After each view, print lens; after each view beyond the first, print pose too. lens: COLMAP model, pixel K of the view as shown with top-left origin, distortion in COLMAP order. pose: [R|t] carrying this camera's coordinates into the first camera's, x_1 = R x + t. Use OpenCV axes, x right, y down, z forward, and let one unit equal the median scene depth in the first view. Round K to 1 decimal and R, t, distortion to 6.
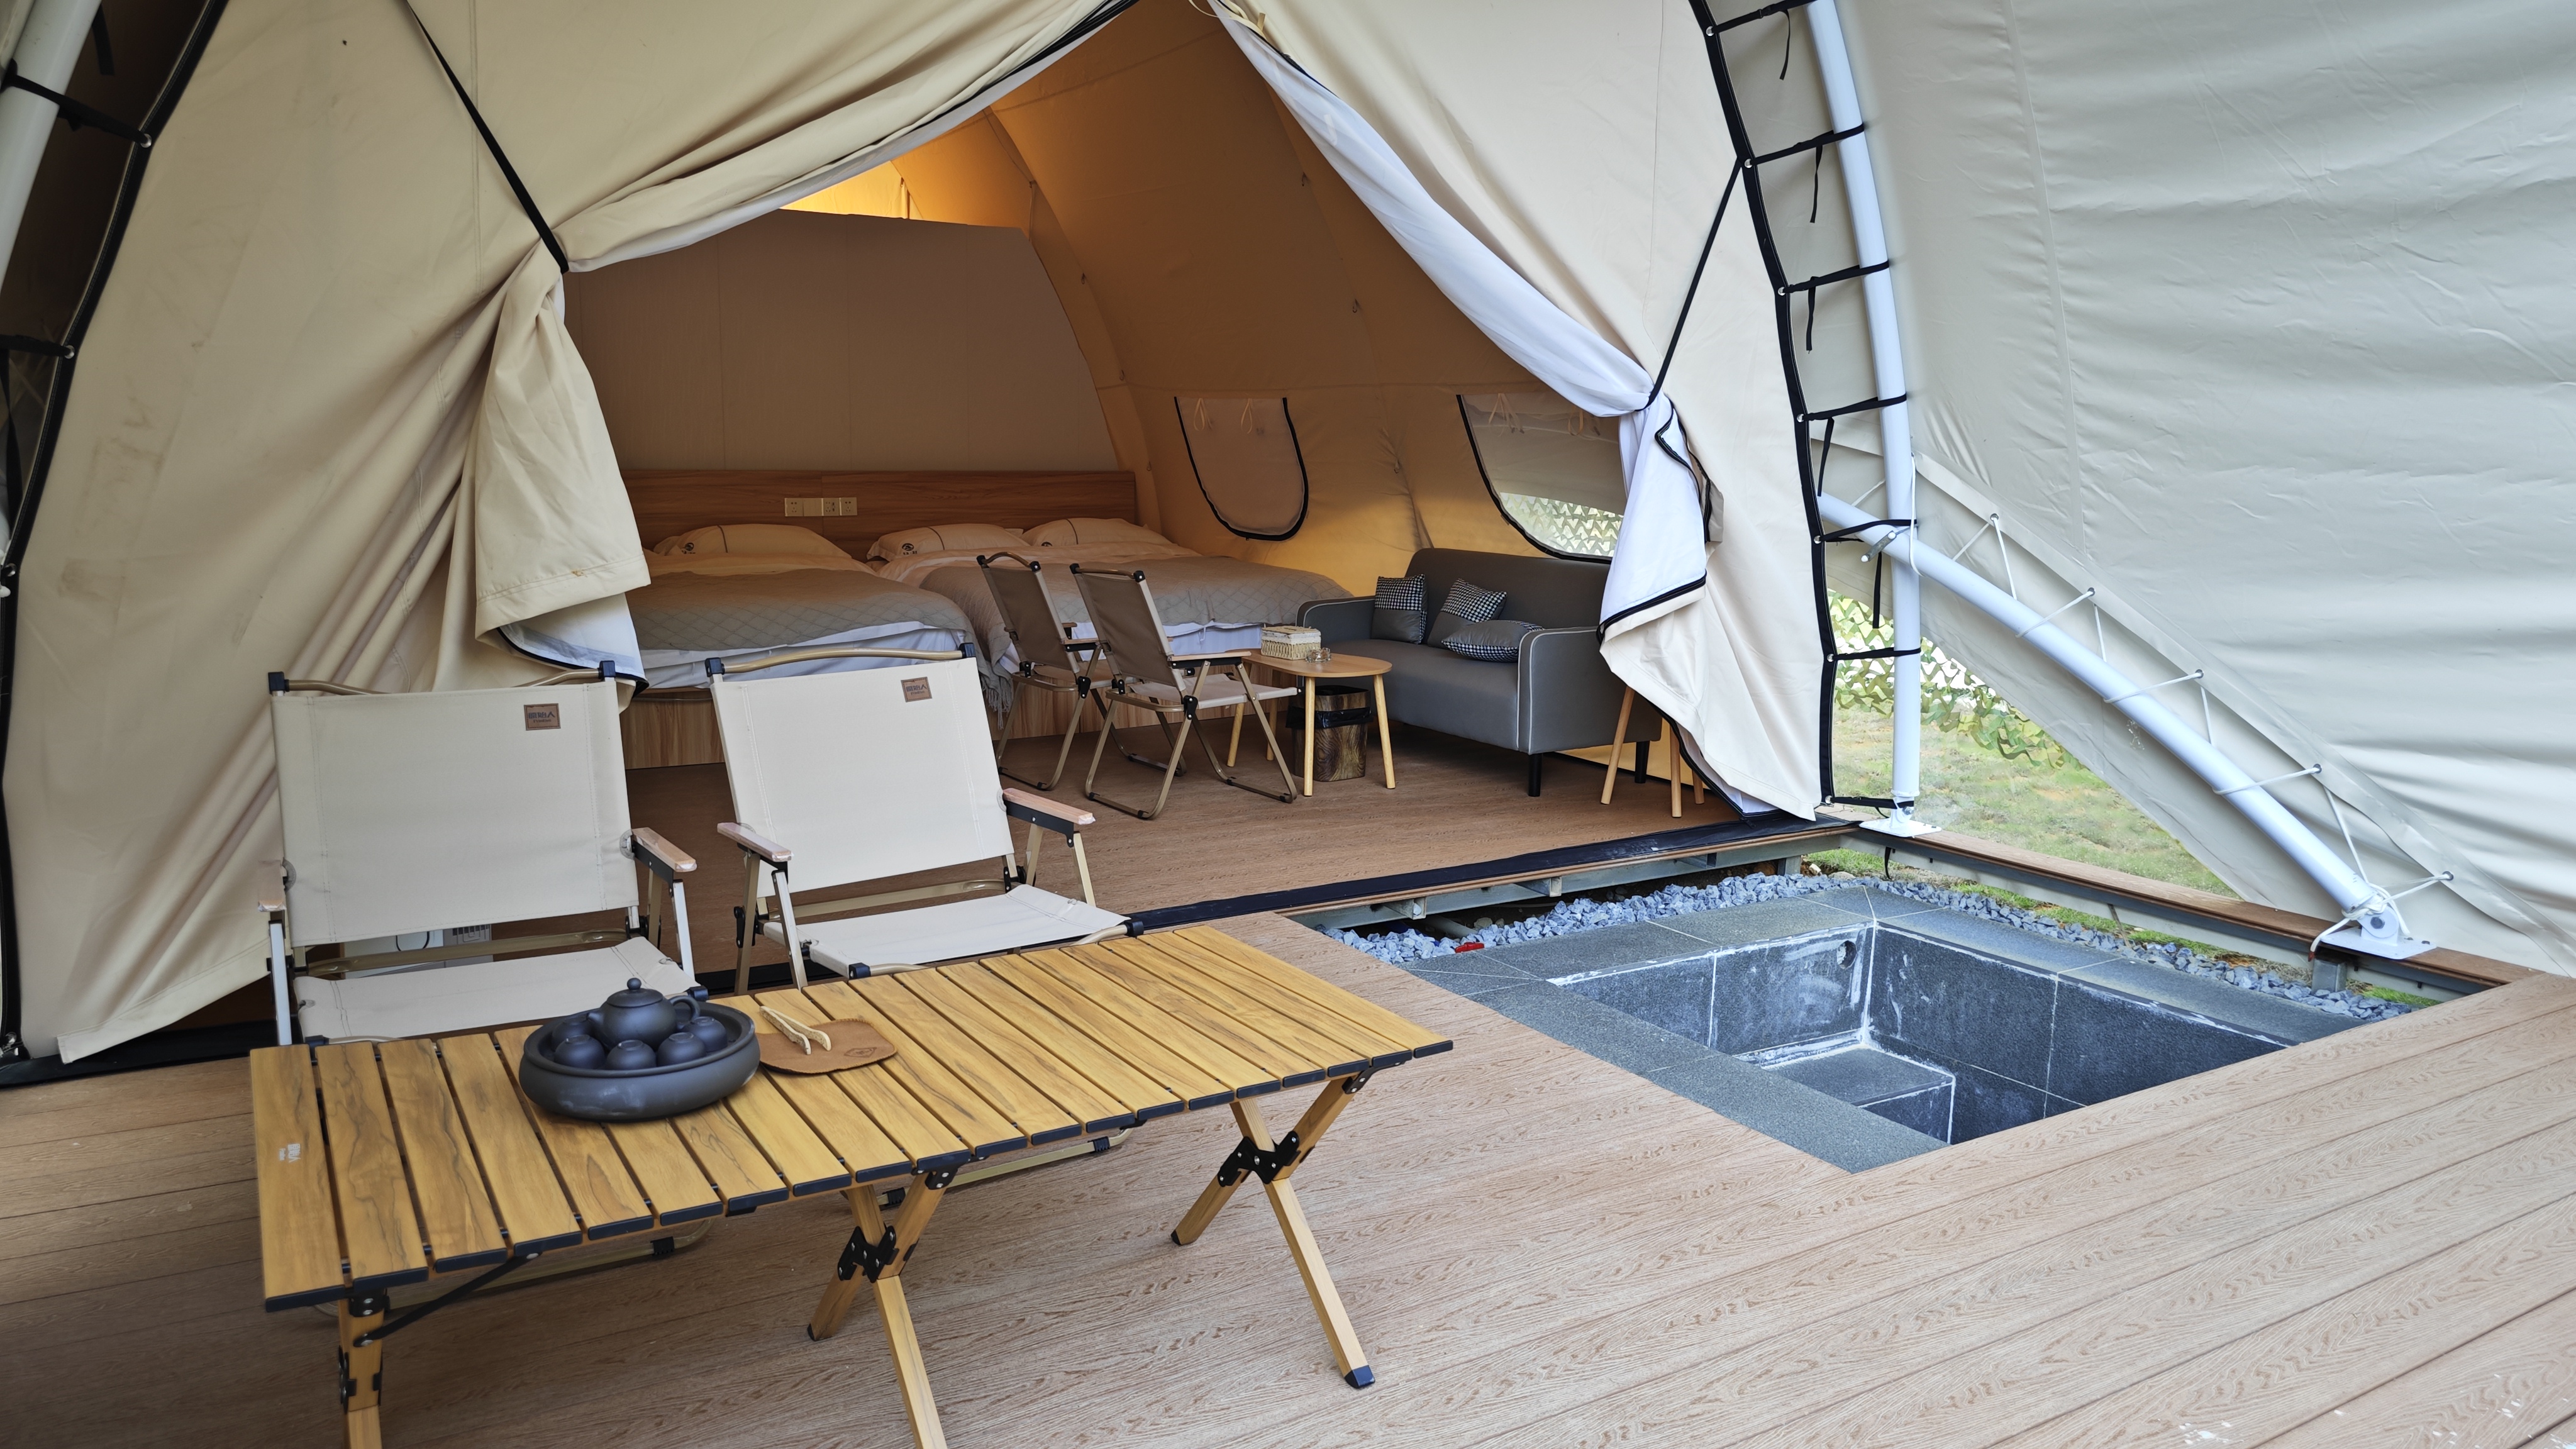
lens RADIAL K [[1729.1, 0, 1282.0], [0, 1729.1, 726.4], [0, 0, 1]] dist [0.040476, 0.000130]
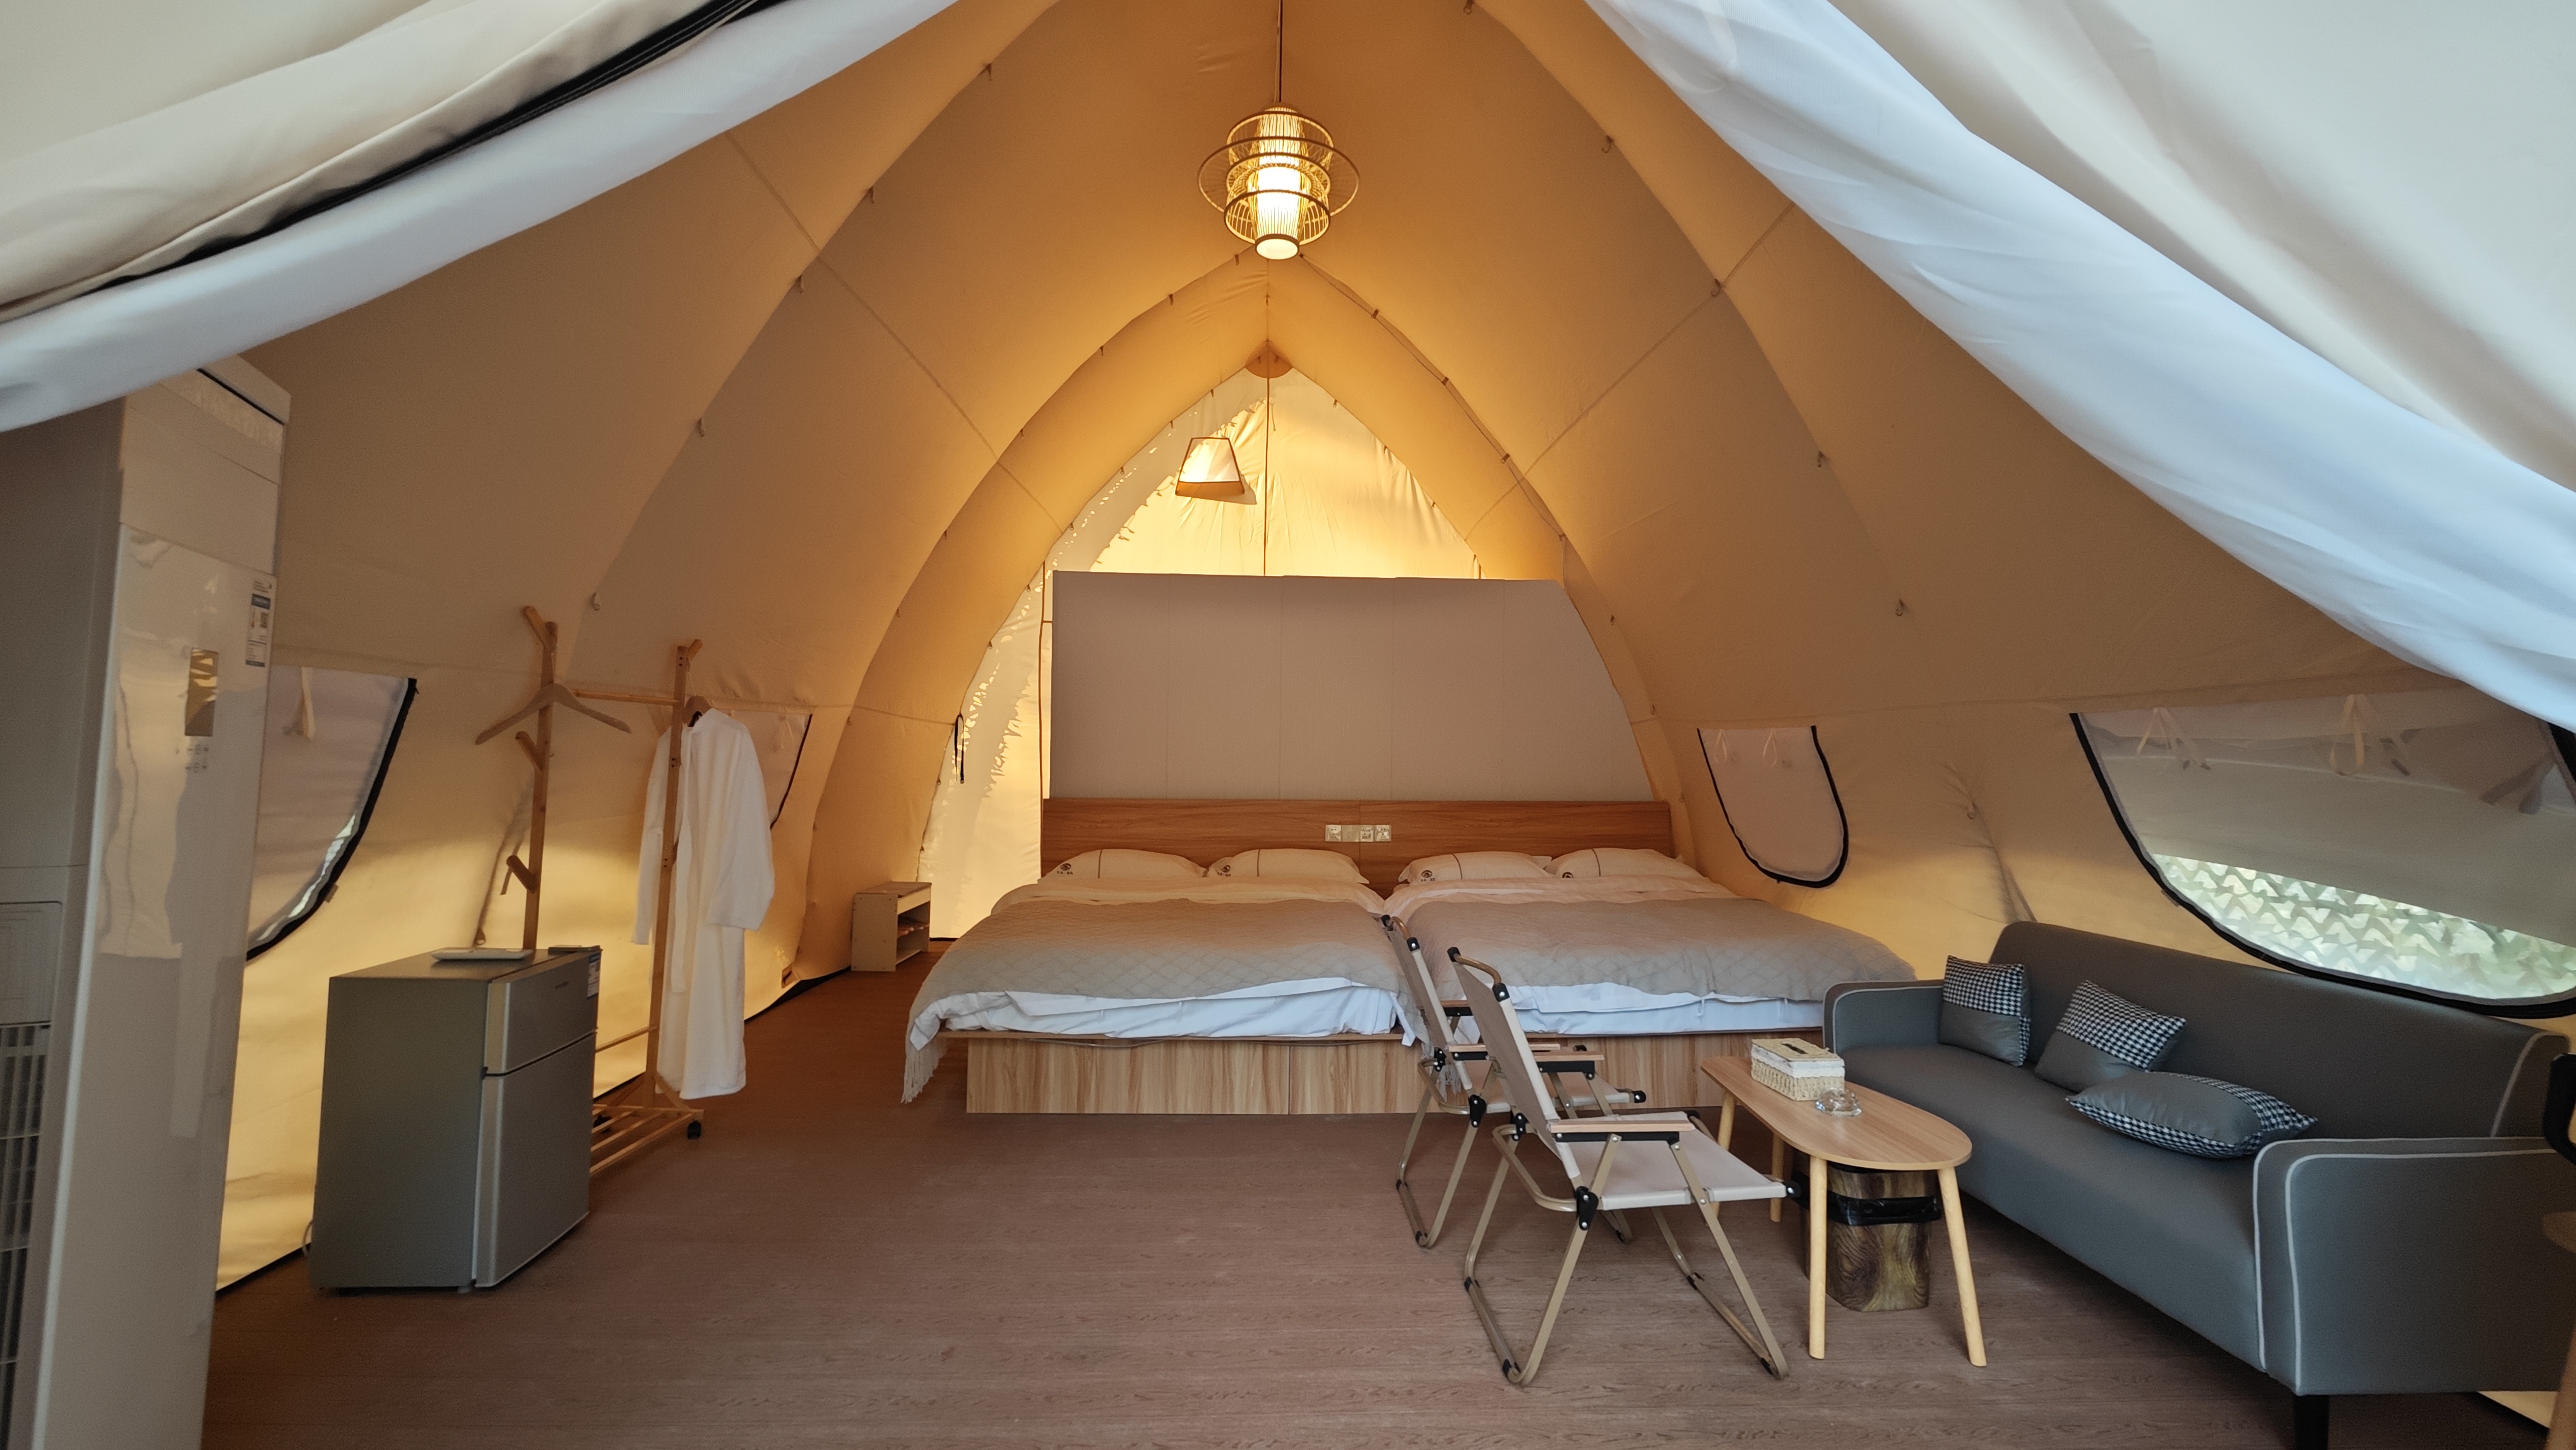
lens RADIAL K [[1064.6, 0, 1291.3], [0, 1064.6, 729.2], [0, 0, 1]] dist [0.000627, 0.000138]
pose [[0.873296, -0.019913, -0.486783, 0.036233], [-0.076283, 0.981251, -0.176993, -0.085971], [0.481181, 0.191700, 0.855404, 0.485787]]
